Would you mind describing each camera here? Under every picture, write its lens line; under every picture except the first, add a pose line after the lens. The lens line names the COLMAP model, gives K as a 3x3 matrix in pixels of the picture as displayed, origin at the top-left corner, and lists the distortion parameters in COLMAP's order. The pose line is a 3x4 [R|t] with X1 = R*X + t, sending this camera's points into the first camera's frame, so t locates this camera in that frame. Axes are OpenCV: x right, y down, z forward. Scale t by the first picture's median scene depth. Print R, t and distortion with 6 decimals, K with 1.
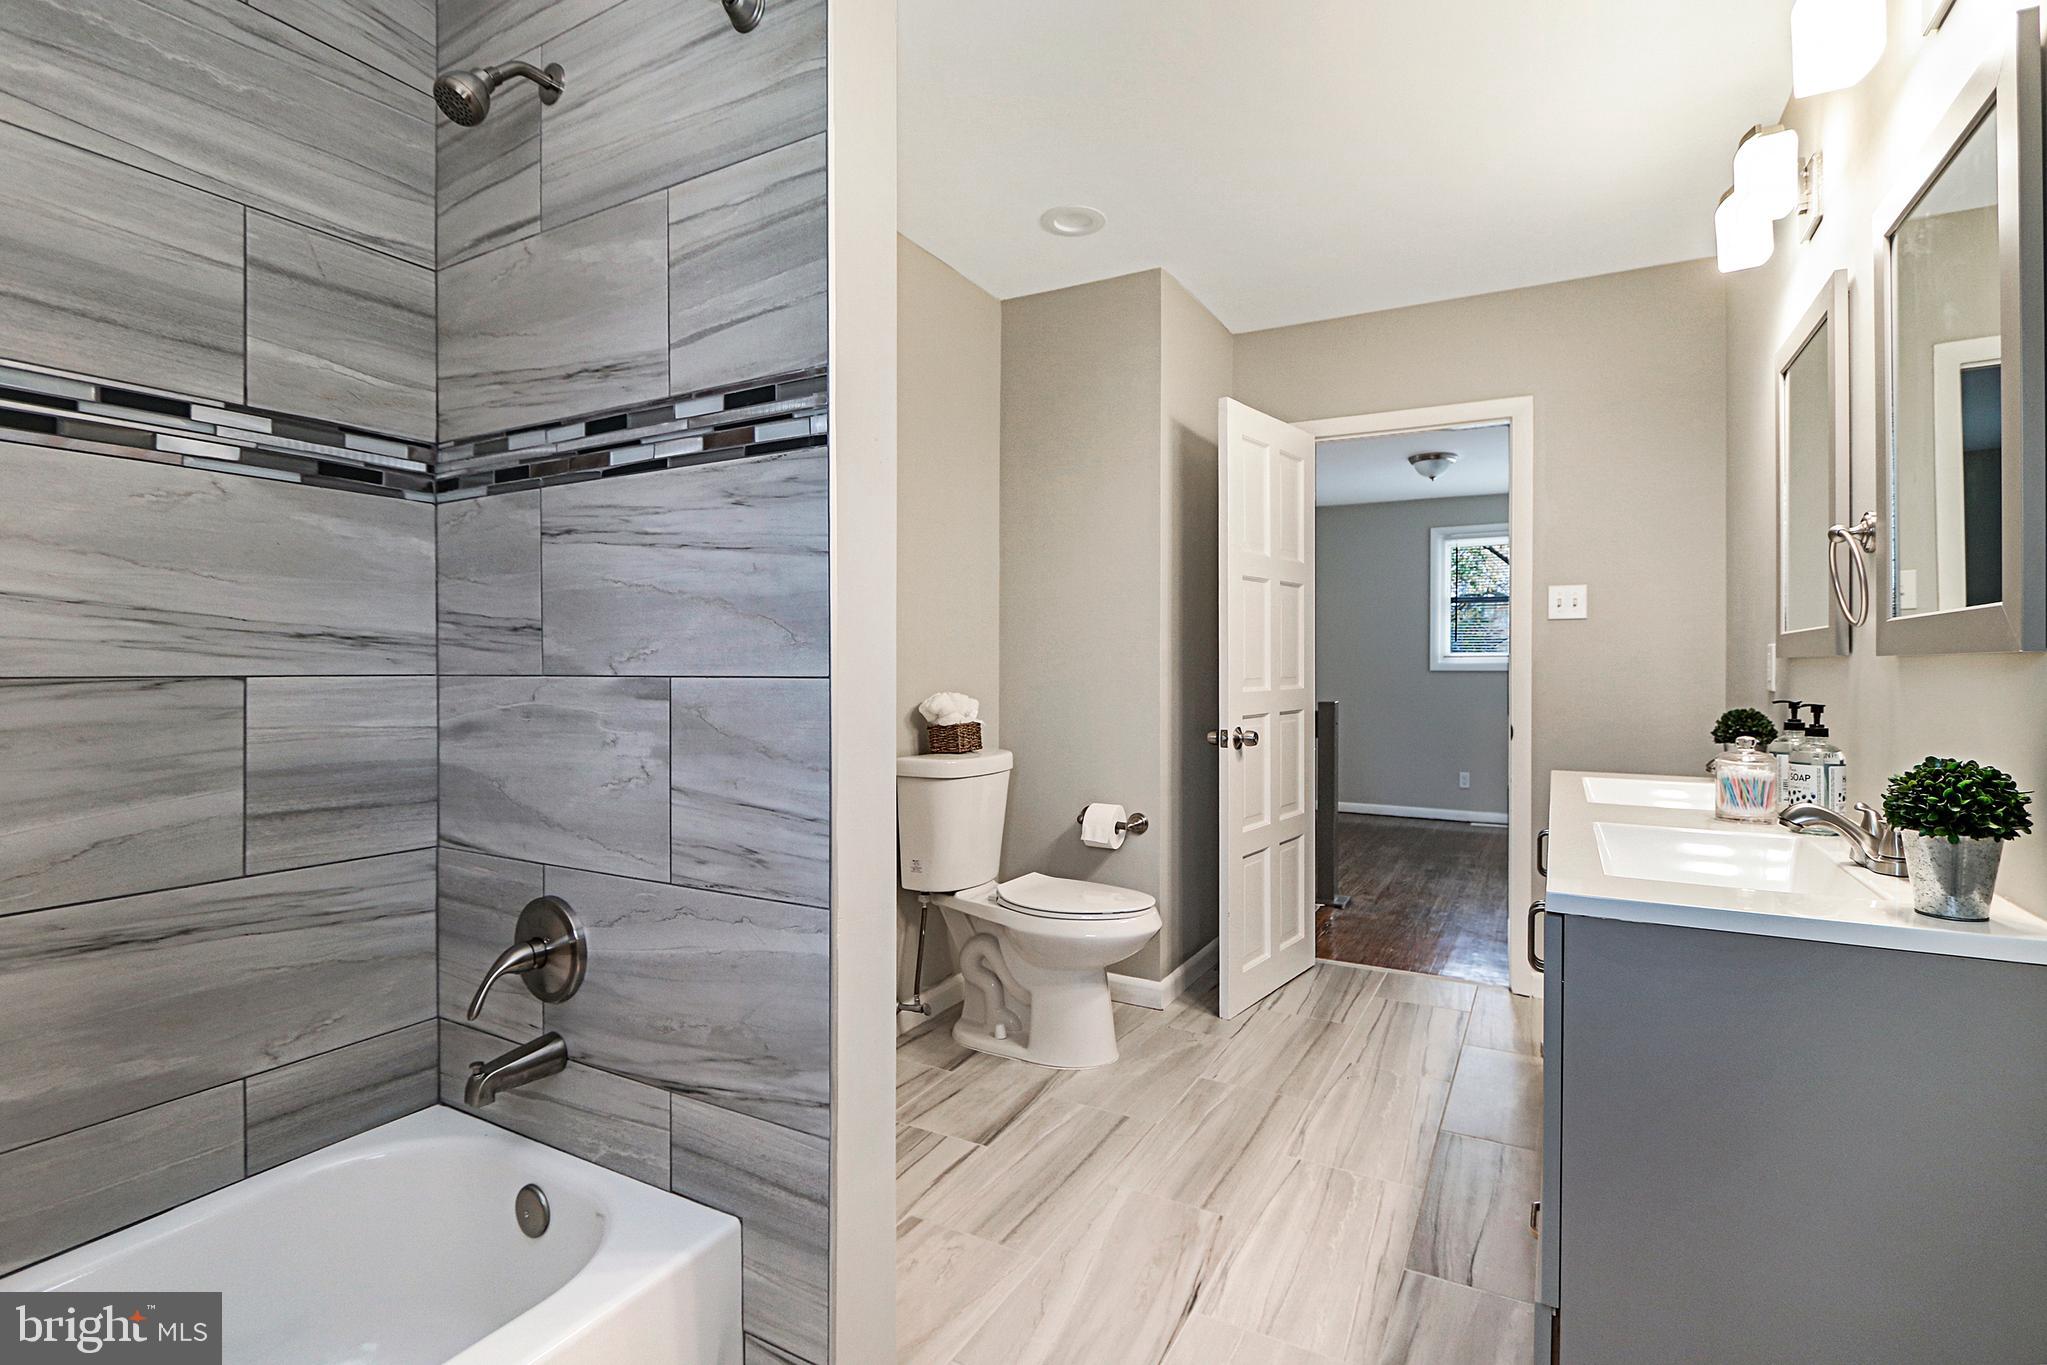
lens RADIAL K [[945.3, 0, 1020.5], [0, 945.3, 670.2], [0, 0, 1]] dist [0.001904, -0.003865]
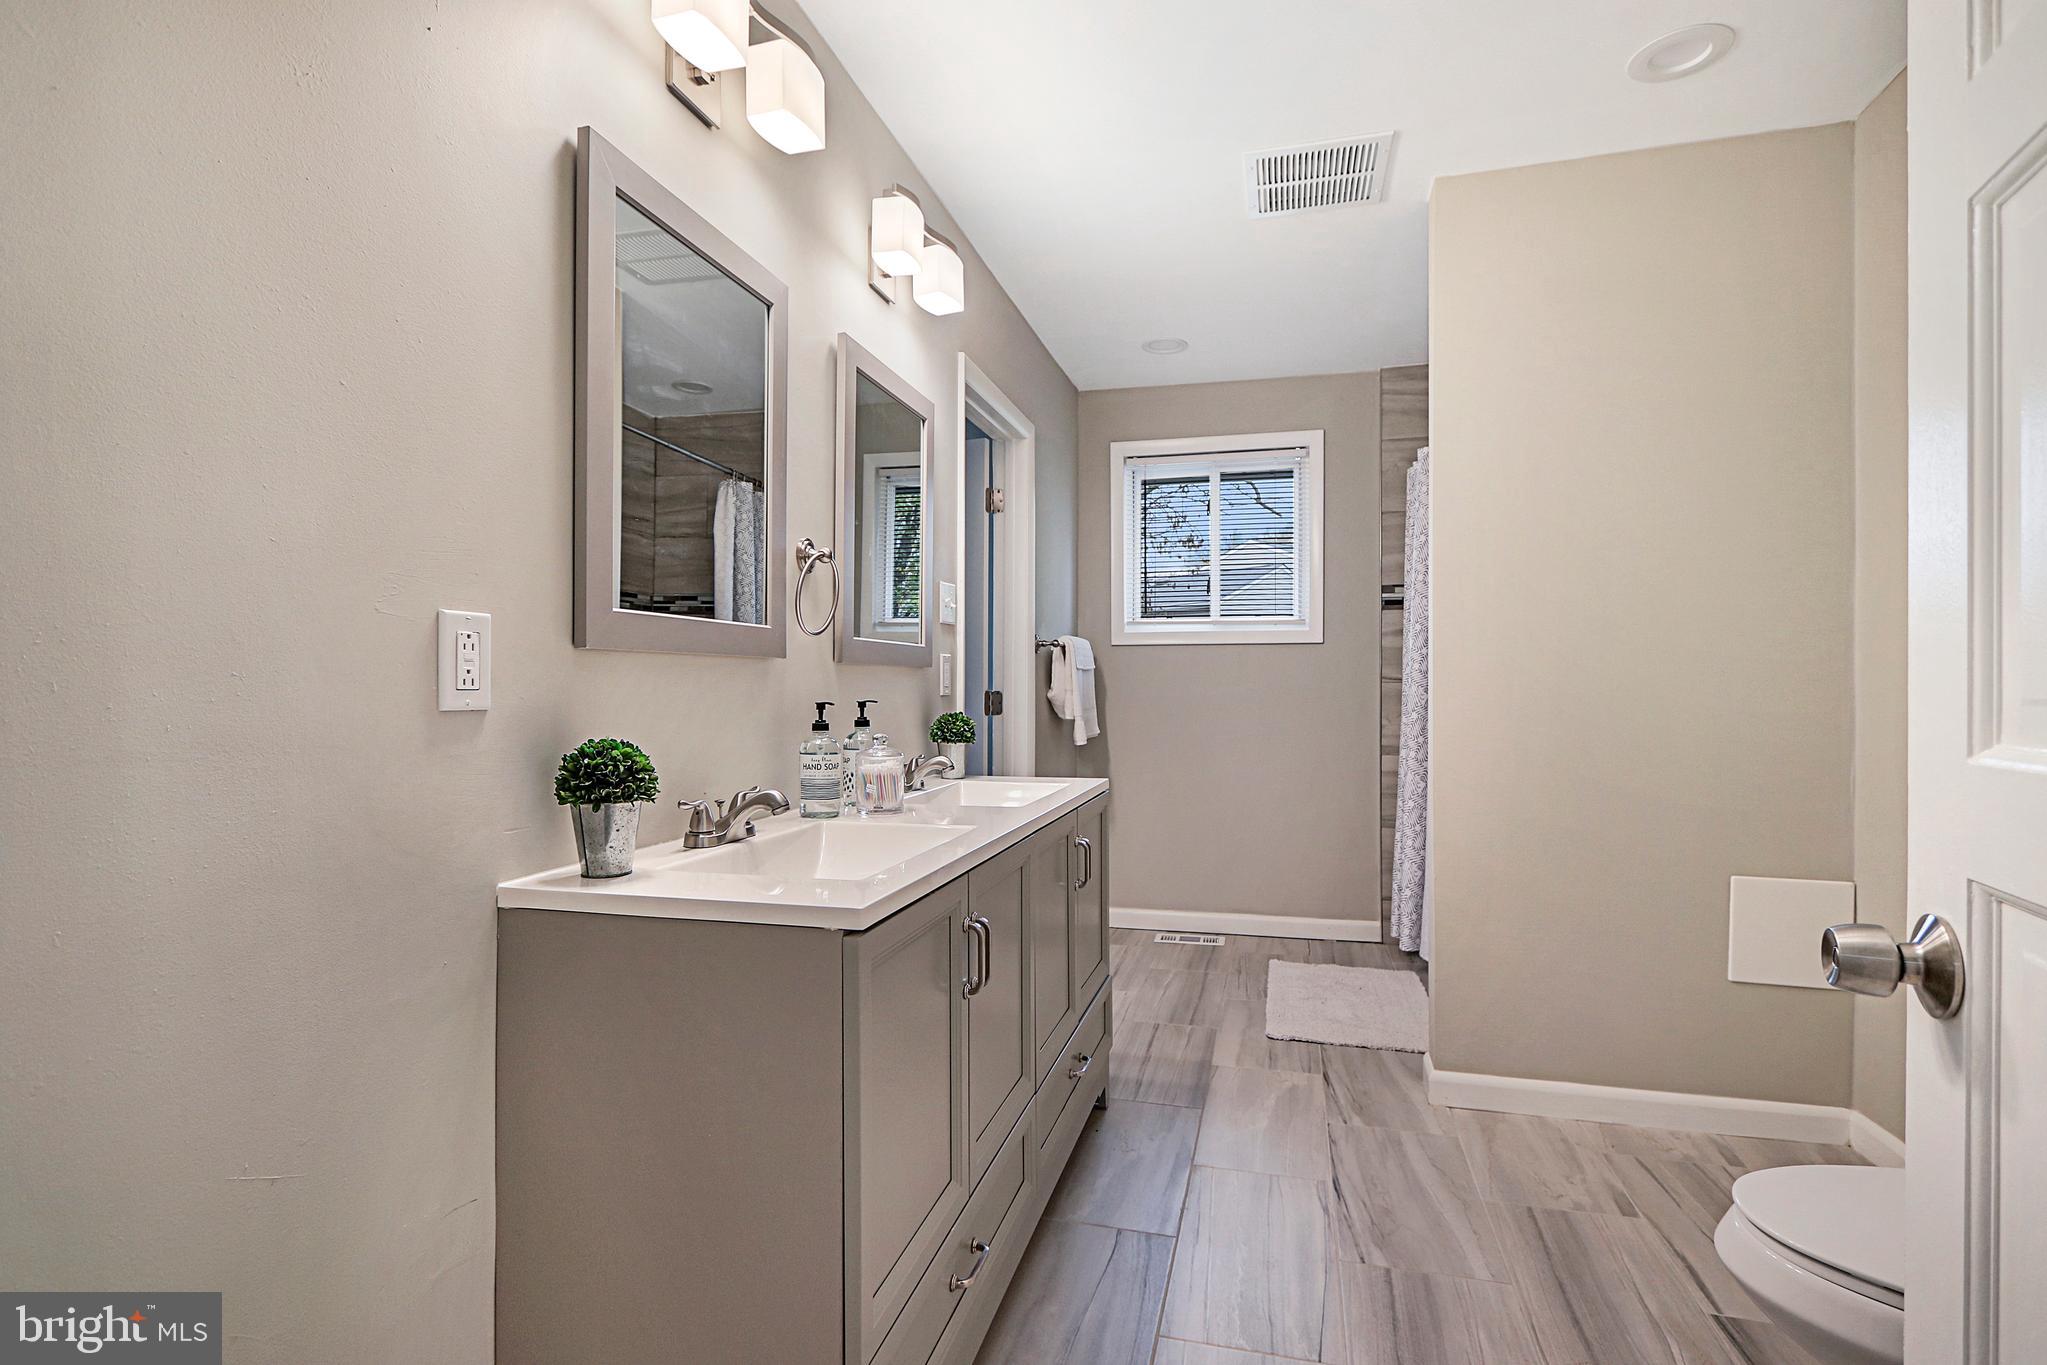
lens RADIAL K [[945.3, 0, 1020.2], [0, 945.3, 680.1], [0, 0, 1]] dist [0.001904, -0.003865]
pose [[-0.969079, 0.005095, -0.246699, 0.955899], [0.004314, 0.999984, 0.003705, 0.007077], [0.246714, 0.002527, -0.969085, 2.271774]]
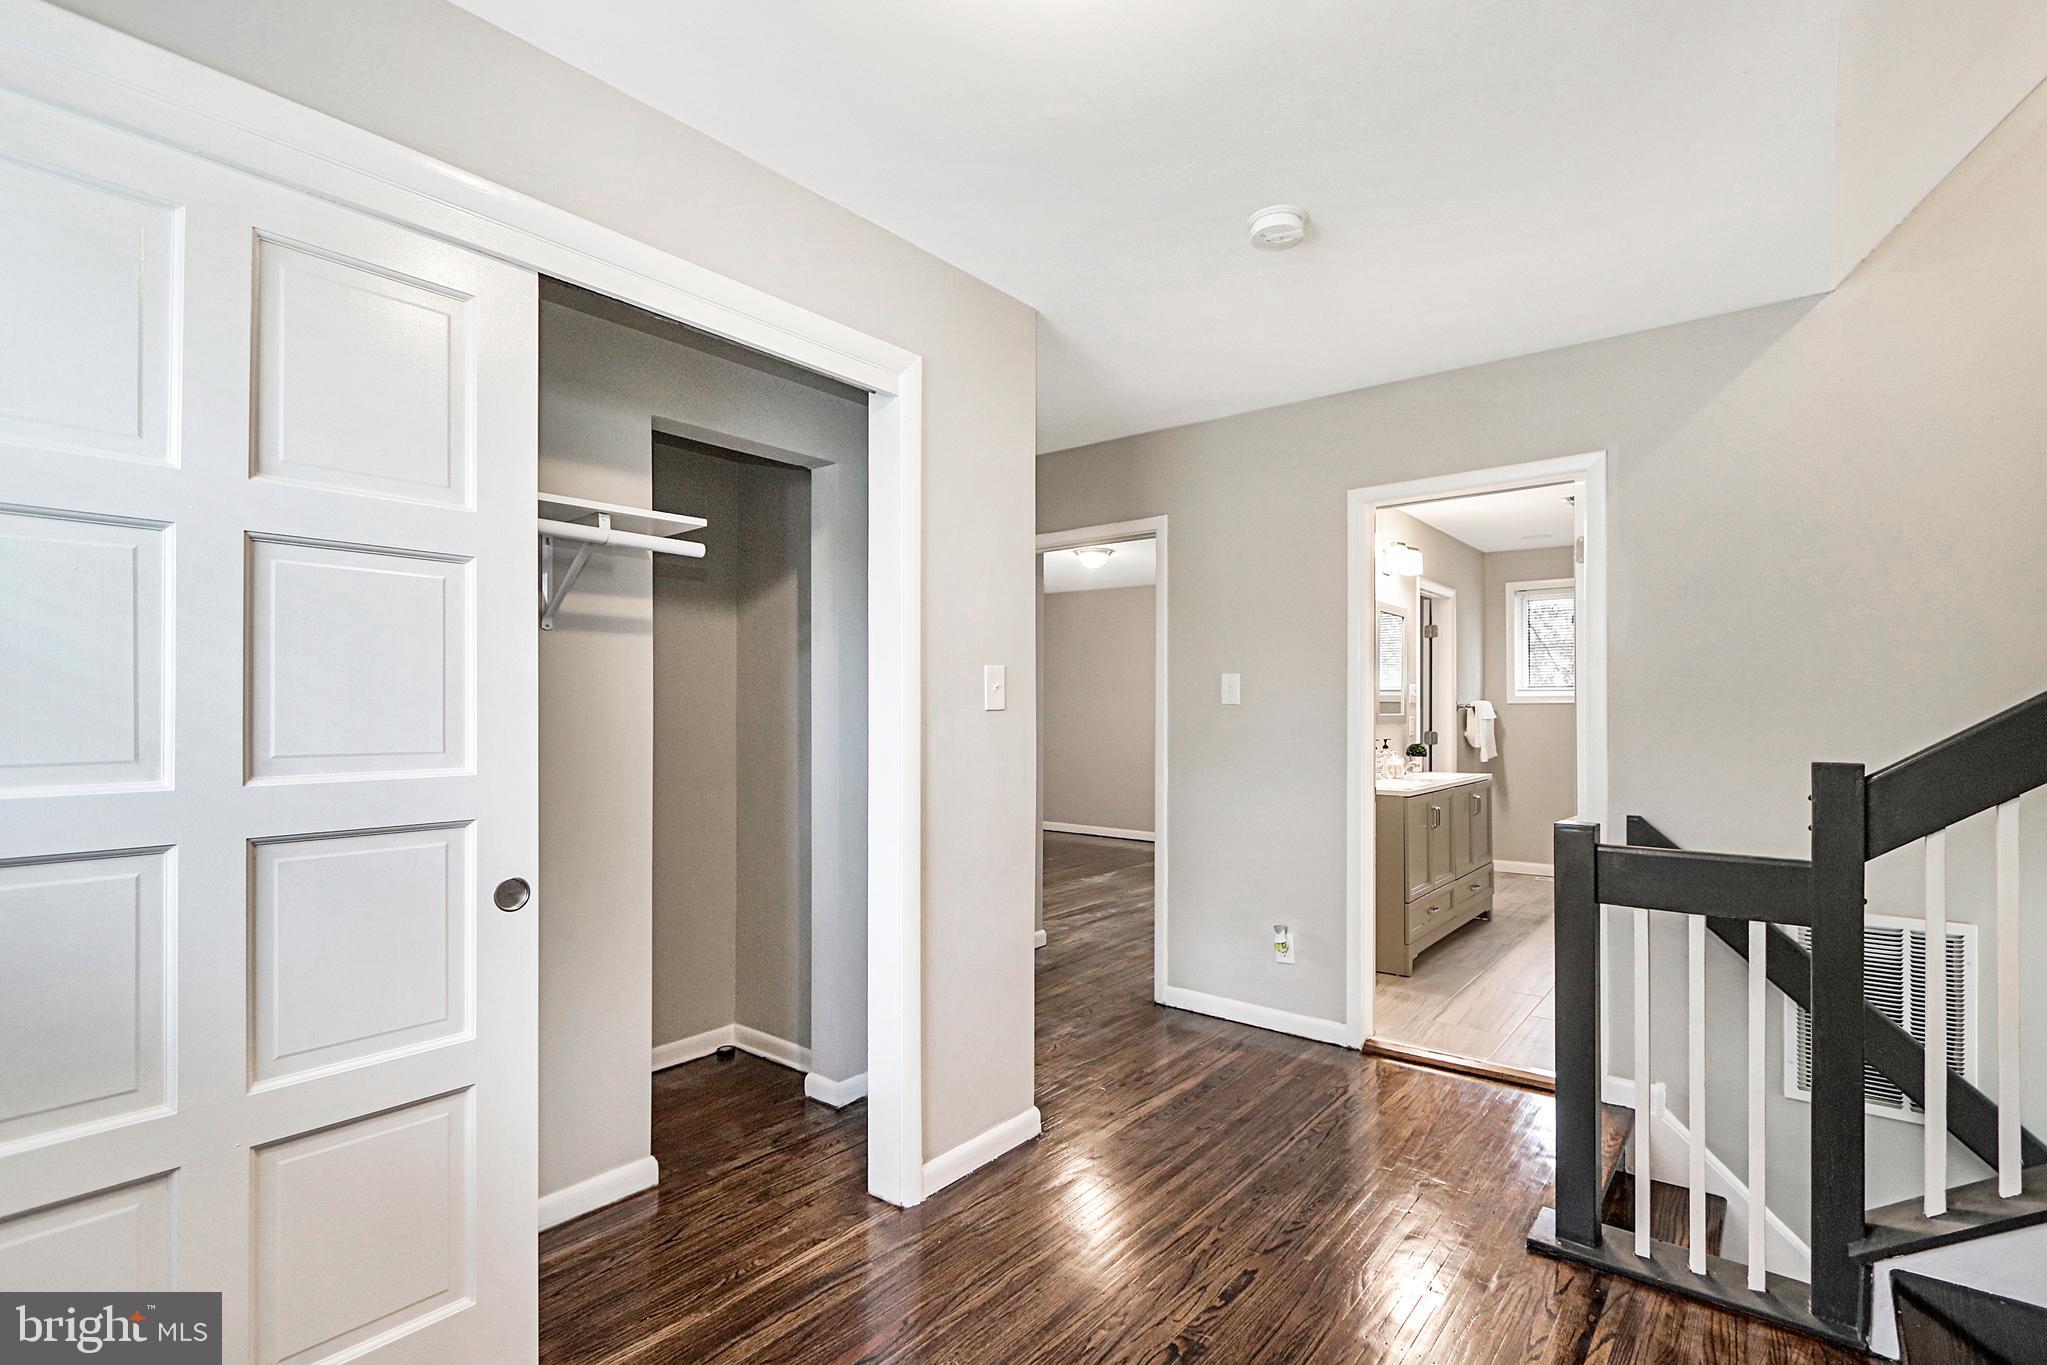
lens RADIAL K [[945.3, 0, 1026.0], [0, 945.3, 701.5], [0, 0, 1]] dist [0.001904, -0.003865]
pose [[-0.986282, 0.004945, 0.164997, 1.559268], [0.004535, 0.999986, -0.002863, -0.091903], [-0.165008, -0.002075, -0.986290, 4.558877]]
